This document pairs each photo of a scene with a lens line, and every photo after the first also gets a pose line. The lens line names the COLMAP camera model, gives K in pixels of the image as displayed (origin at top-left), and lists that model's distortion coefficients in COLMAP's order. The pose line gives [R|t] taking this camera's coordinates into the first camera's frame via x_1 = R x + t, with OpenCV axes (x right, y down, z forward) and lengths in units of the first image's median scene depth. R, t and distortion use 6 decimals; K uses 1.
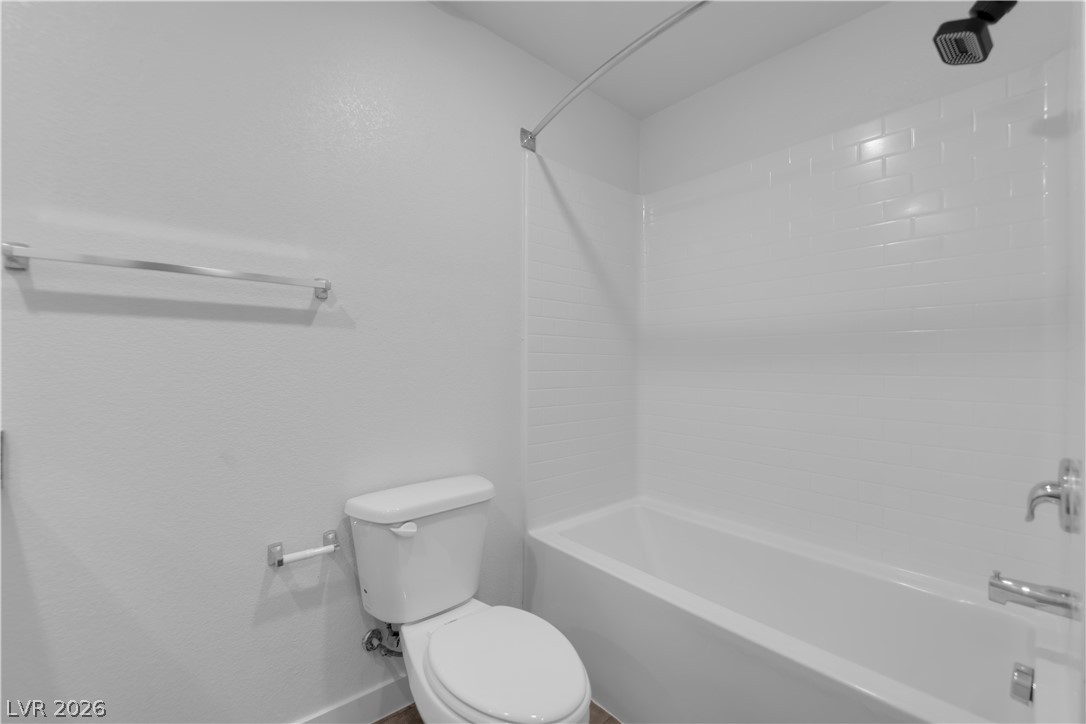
lens RADIAL K [[444.2, 0, 540.8], [0, 444.2, 361.0], [0, 0, 1]] dist [-0.008788, -0.000717]
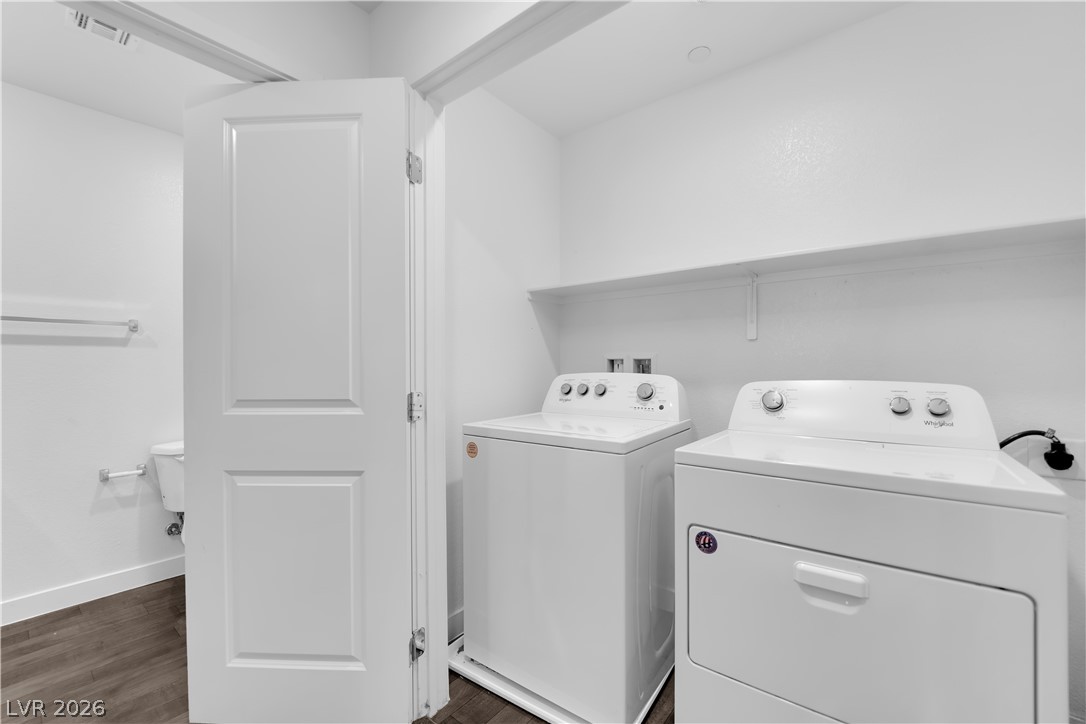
lens RADIAL K [[444.2, 0, 523.0], [0, 444.2, 367.7], [0, 0, 1]] dist [-0.008788, -0.000717]
pose [[0.981856, -0.001712, 0.189619, 0.696601], [-0.001340, 0.999872, 0.015970, -0.027213], [-0.189622, -0.015934, 0.981728, -1.020437]]
